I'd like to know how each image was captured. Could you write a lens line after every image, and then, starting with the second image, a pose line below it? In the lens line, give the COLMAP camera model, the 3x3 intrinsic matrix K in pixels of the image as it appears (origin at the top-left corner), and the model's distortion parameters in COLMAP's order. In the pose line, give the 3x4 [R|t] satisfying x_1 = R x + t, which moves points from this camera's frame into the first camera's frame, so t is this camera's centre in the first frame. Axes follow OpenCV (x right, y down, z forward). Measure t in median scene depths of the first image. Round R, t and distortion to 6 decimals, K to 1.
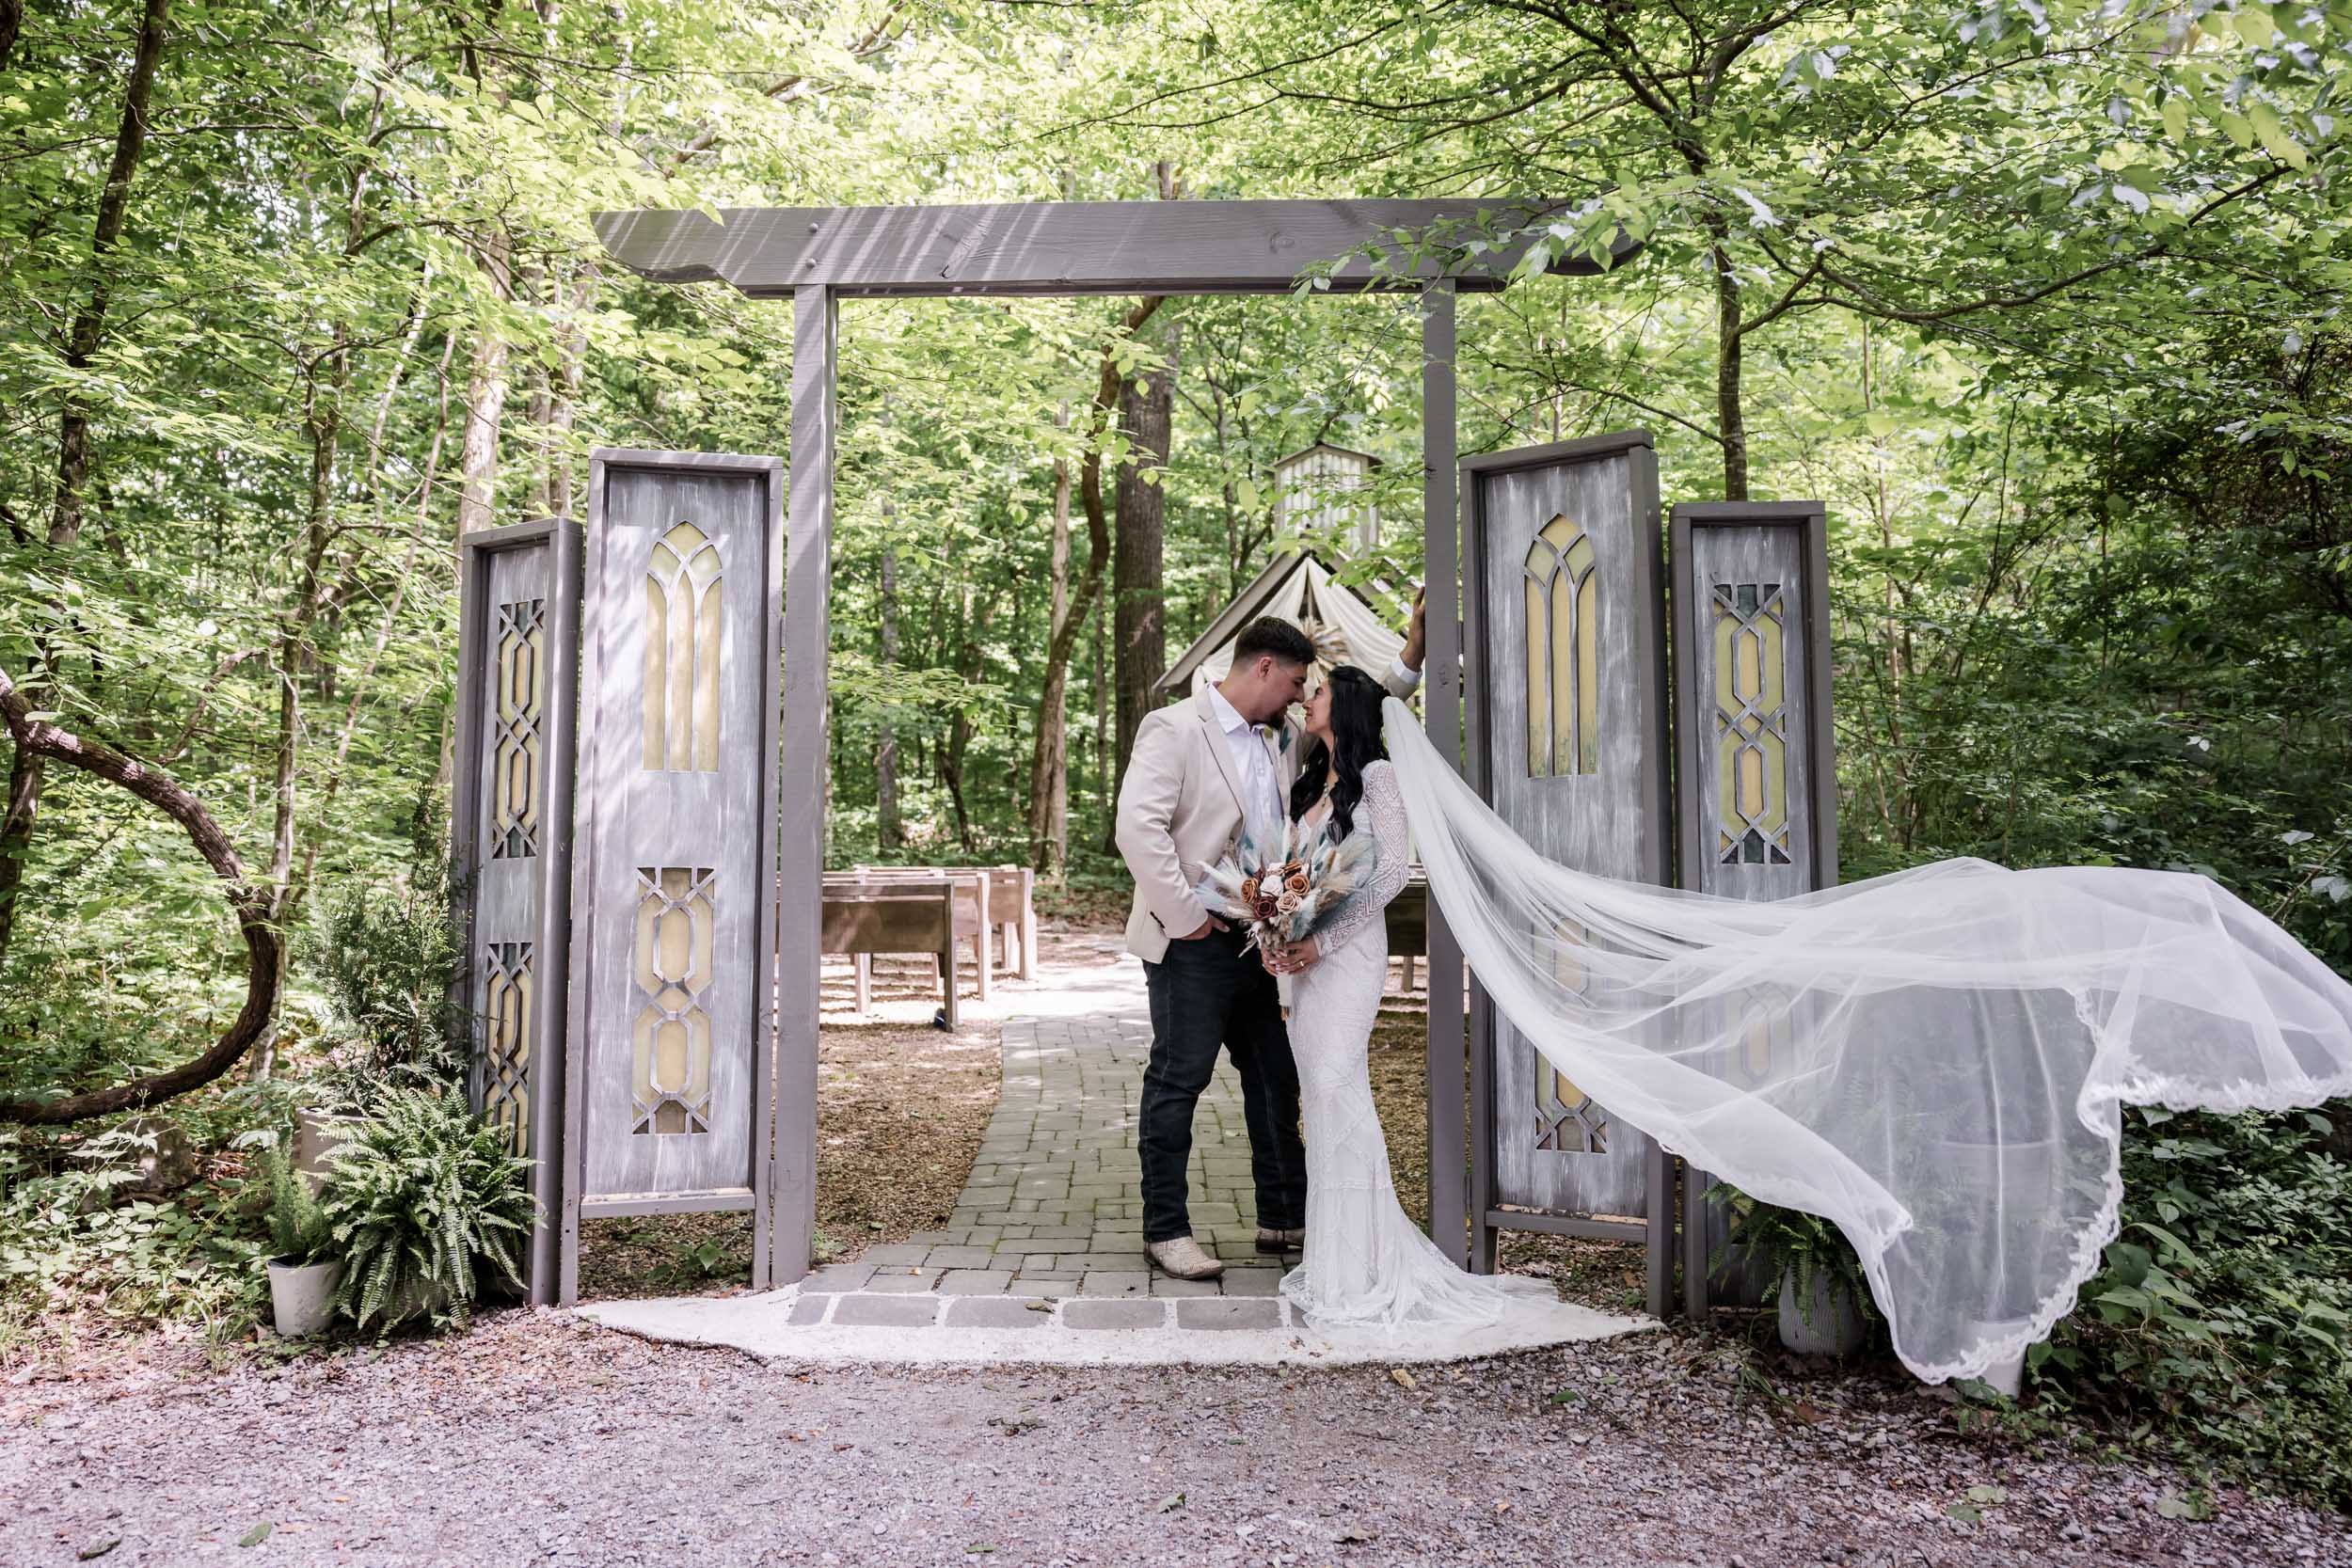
lens RADIAL K [[1721.4, 0, 1176.0], [0, 1721.4, 784.0], [0, 0, 1]] dist [-0.010430, -0.002770]
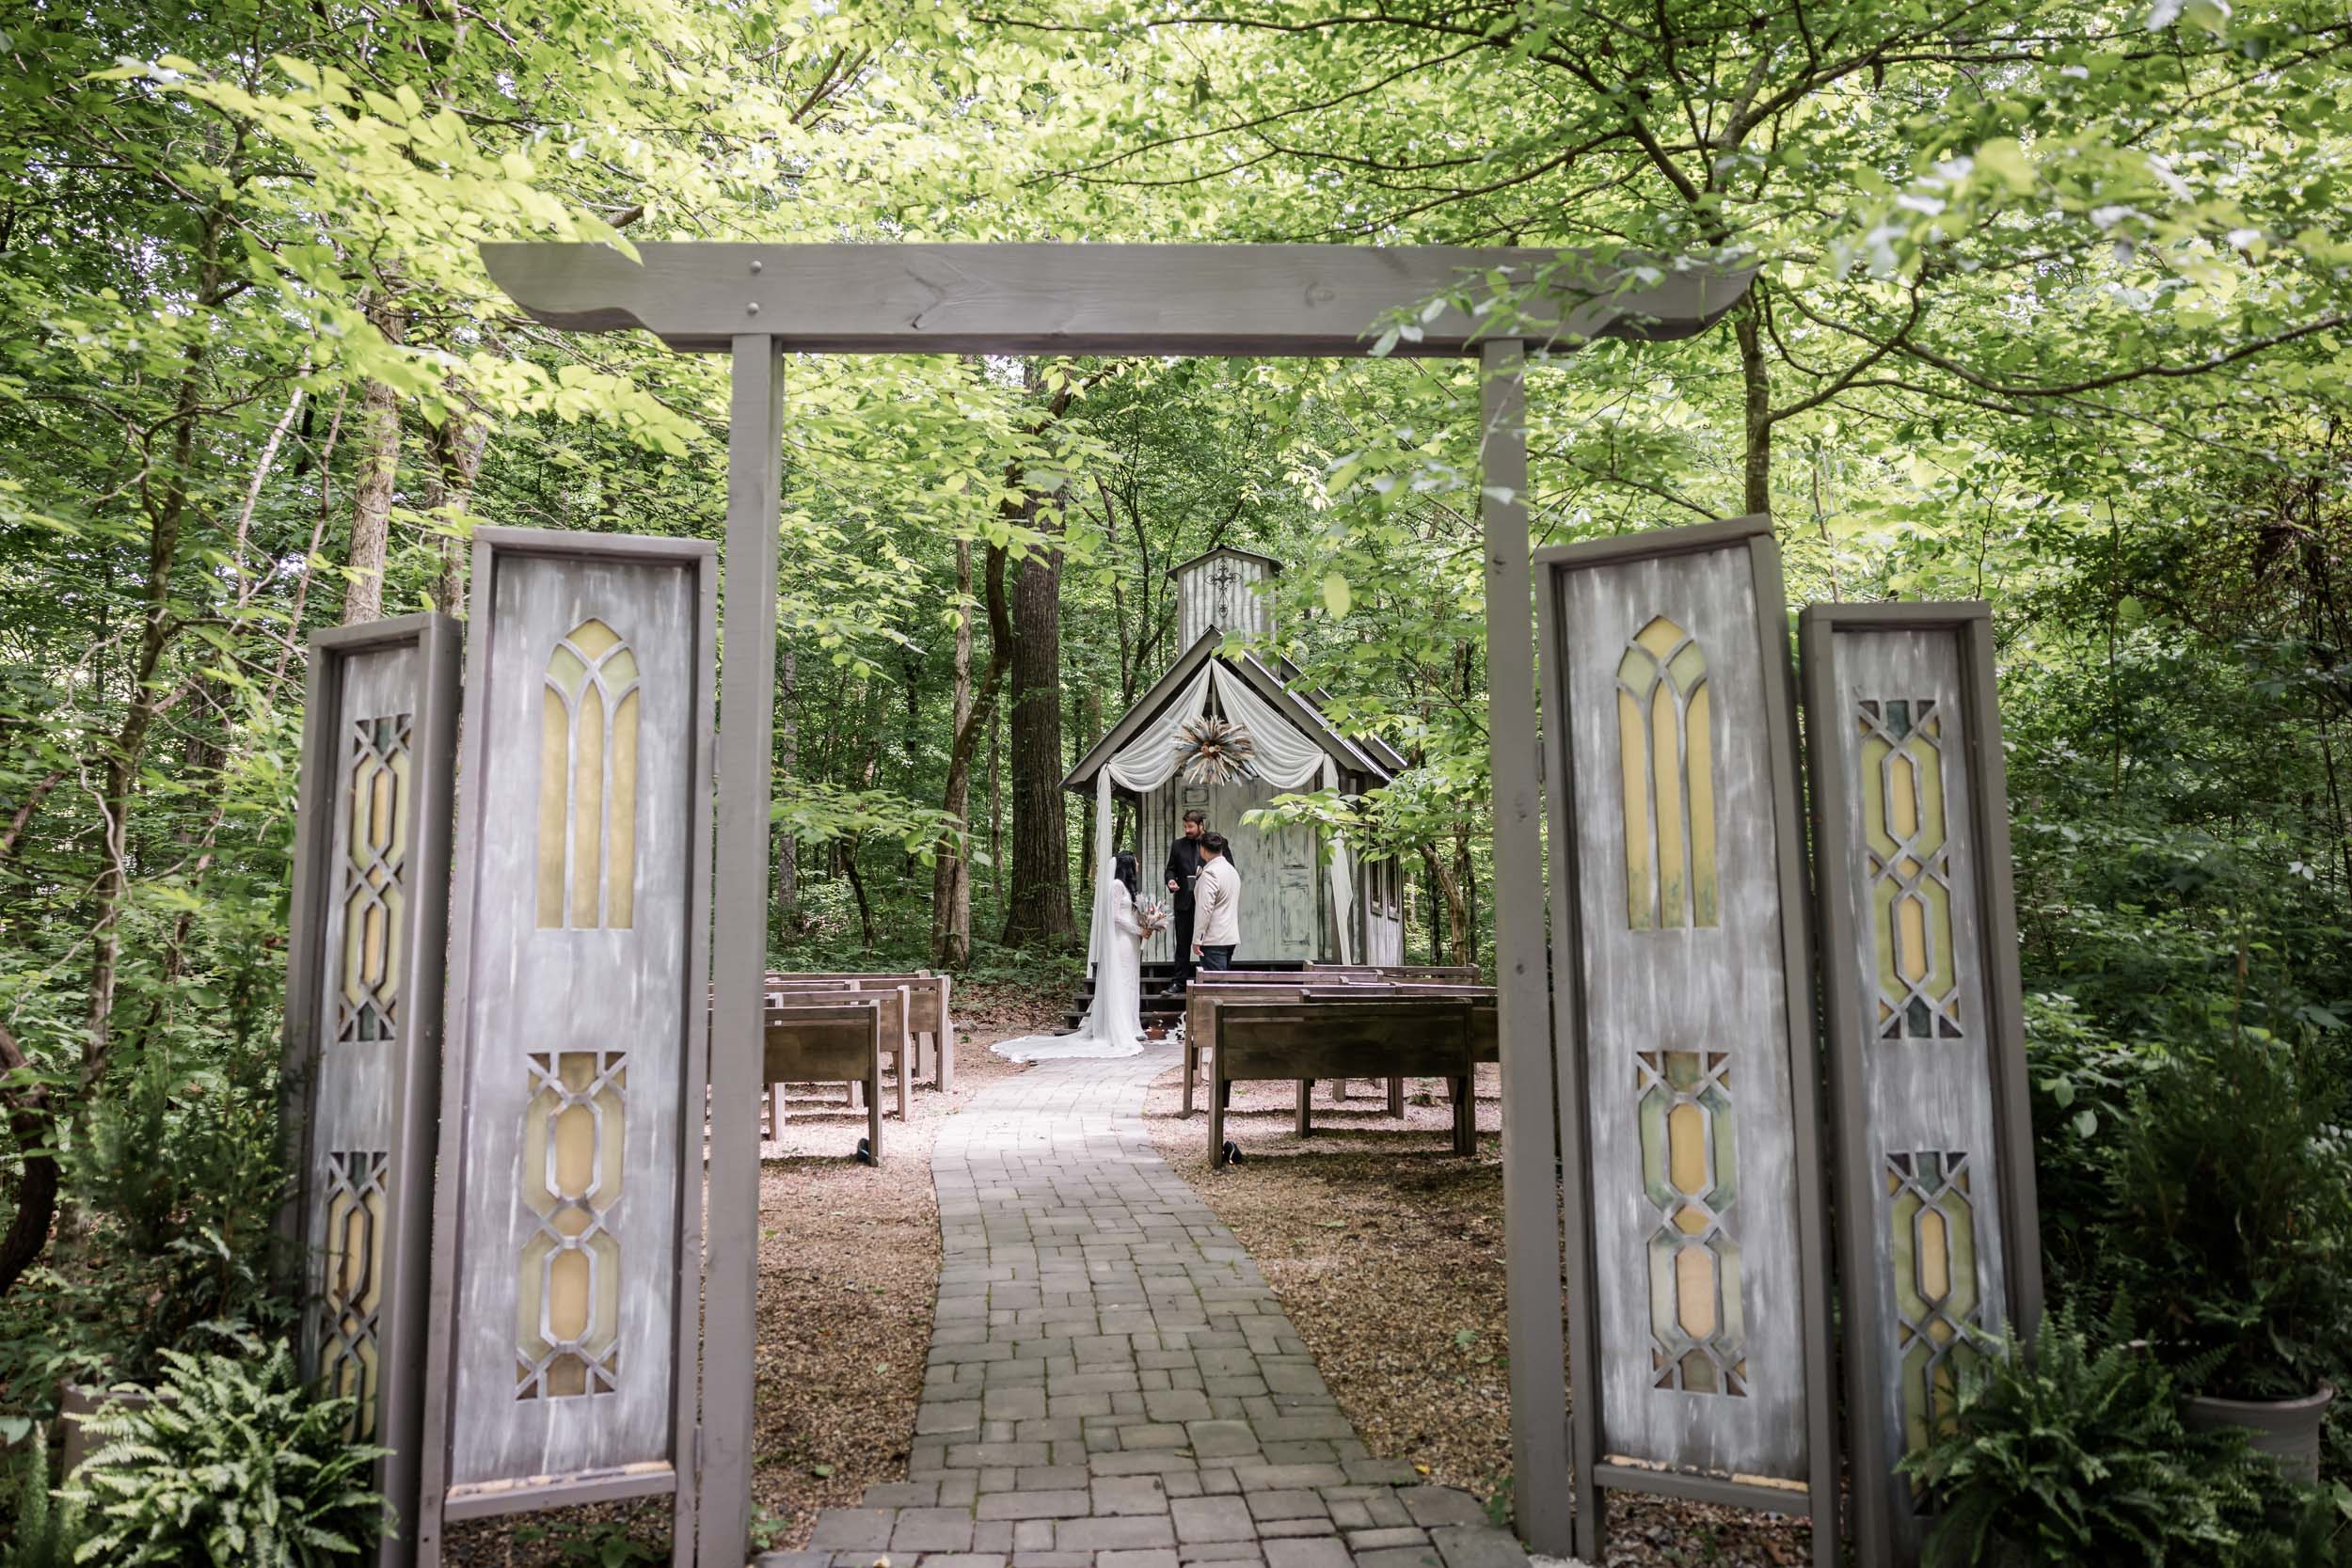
lens RADIAL K [[1606.7, 0, 1177.8], [0, 1606.7, 789.2], [0, 0, 1]] dist [-0.003442, 0.002621]
pose [[0.997071, -0.002426, 0.076444, -0.071256], [0.006091, 0.998840, -0.047756, -0.035564], [-0.076240, 0.048082, 0.995930, 0.236131]]
